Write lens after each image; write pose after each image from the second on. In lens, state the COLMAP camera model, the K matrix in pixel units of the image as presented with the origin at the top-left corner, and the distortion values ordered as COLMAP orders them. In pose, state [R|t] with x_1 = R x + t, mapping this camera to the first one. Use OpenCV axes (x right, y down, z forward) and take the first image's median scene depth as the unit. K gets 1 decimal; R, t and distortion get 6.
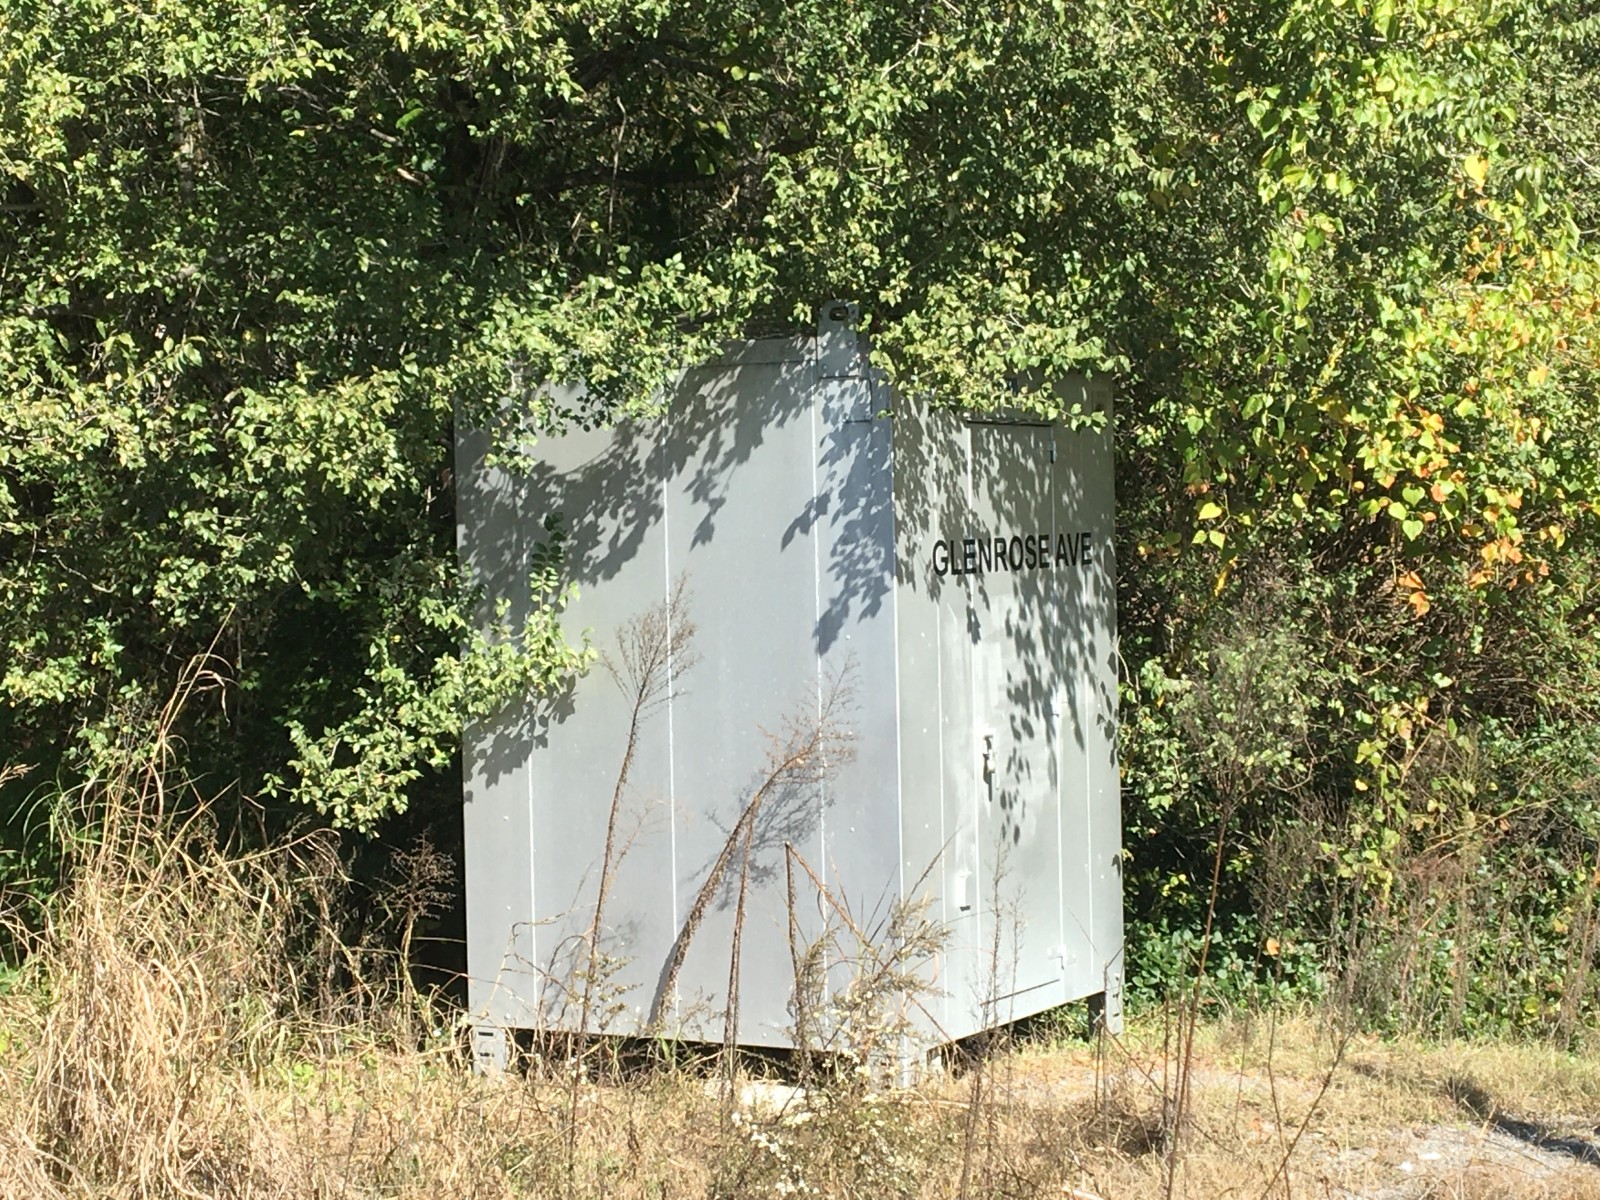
lens RADIAL K [[3124.4, 0, 800.0], [0, 3124.4, 600.0], [0, 0, 1]] dist [-0.017335, -0.022831]
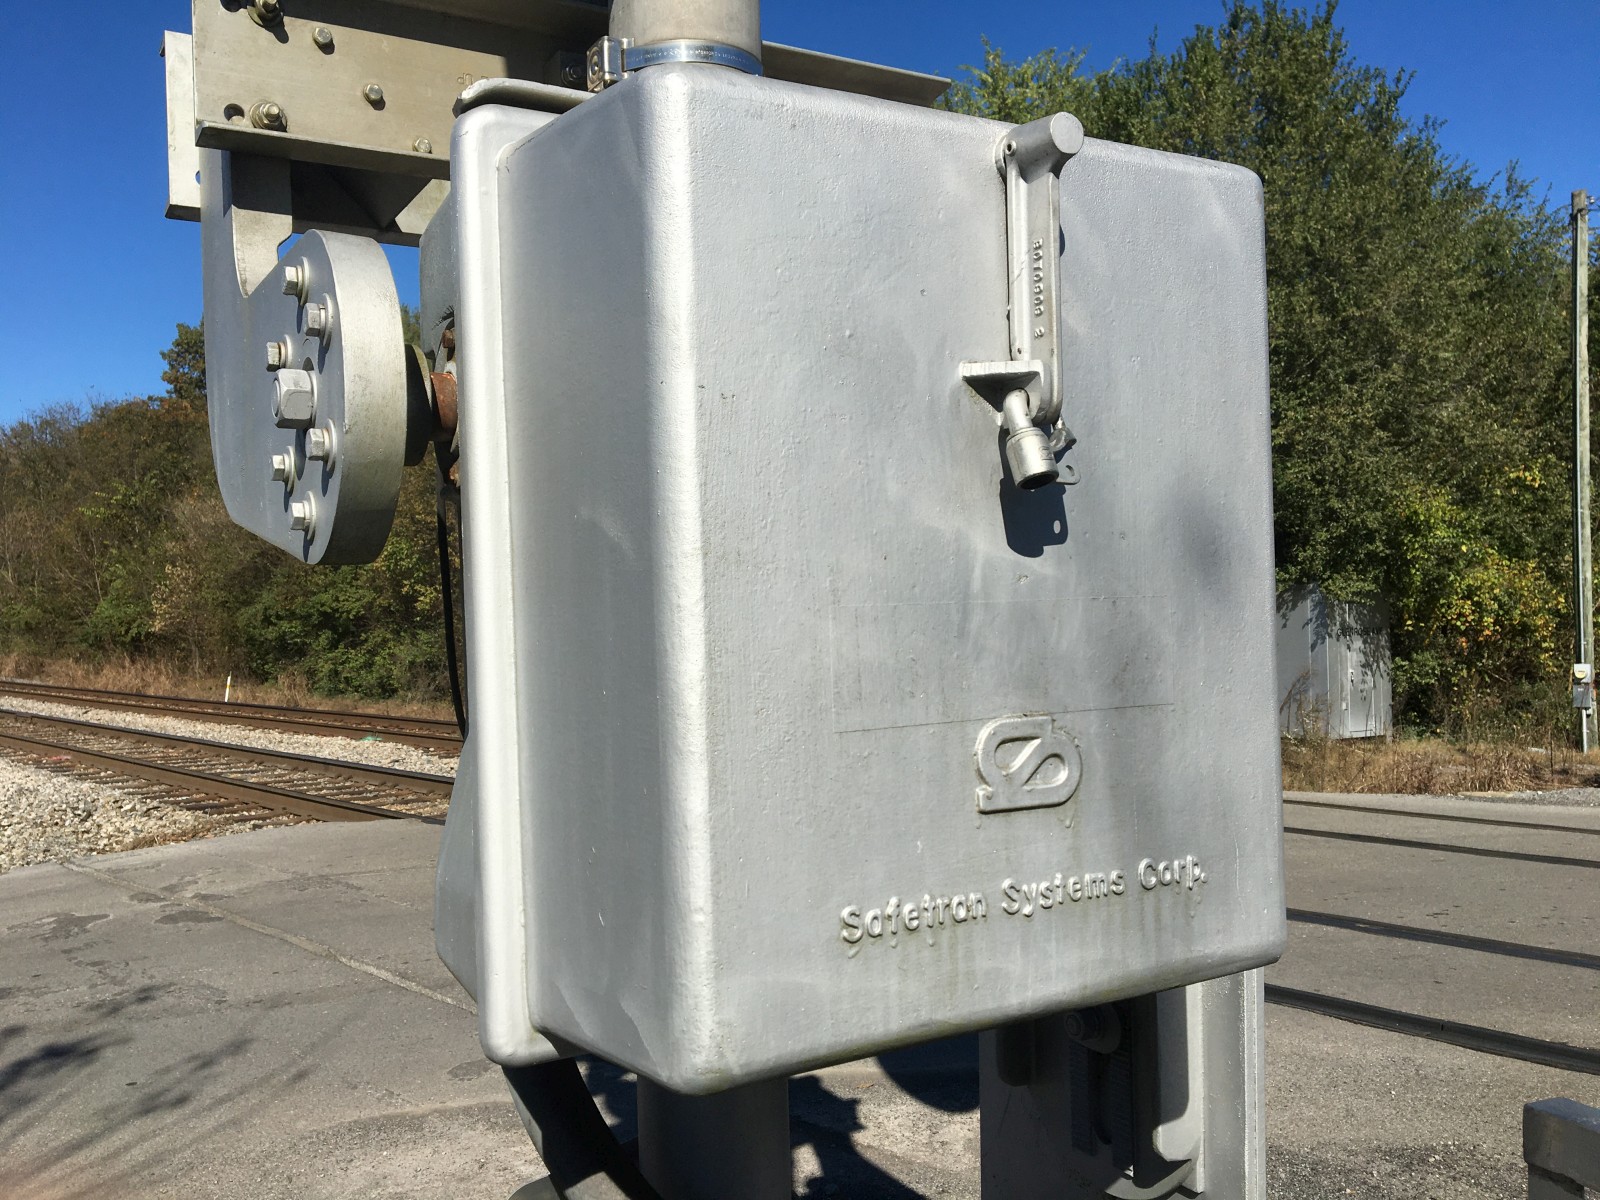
lens RADIAL K [[1348.6, 0, 781.1], [0, 1348.6, 592.7], [0, 0, 1]] dist [0.105456, -0.176385]
pose [[0.923218, 0.001337, -0.384274, 0.056865], [-0.022130, 0.998519, -0.049694, 0.045081], [0.383638, 0.054383, 0.921881, -1.125628]]
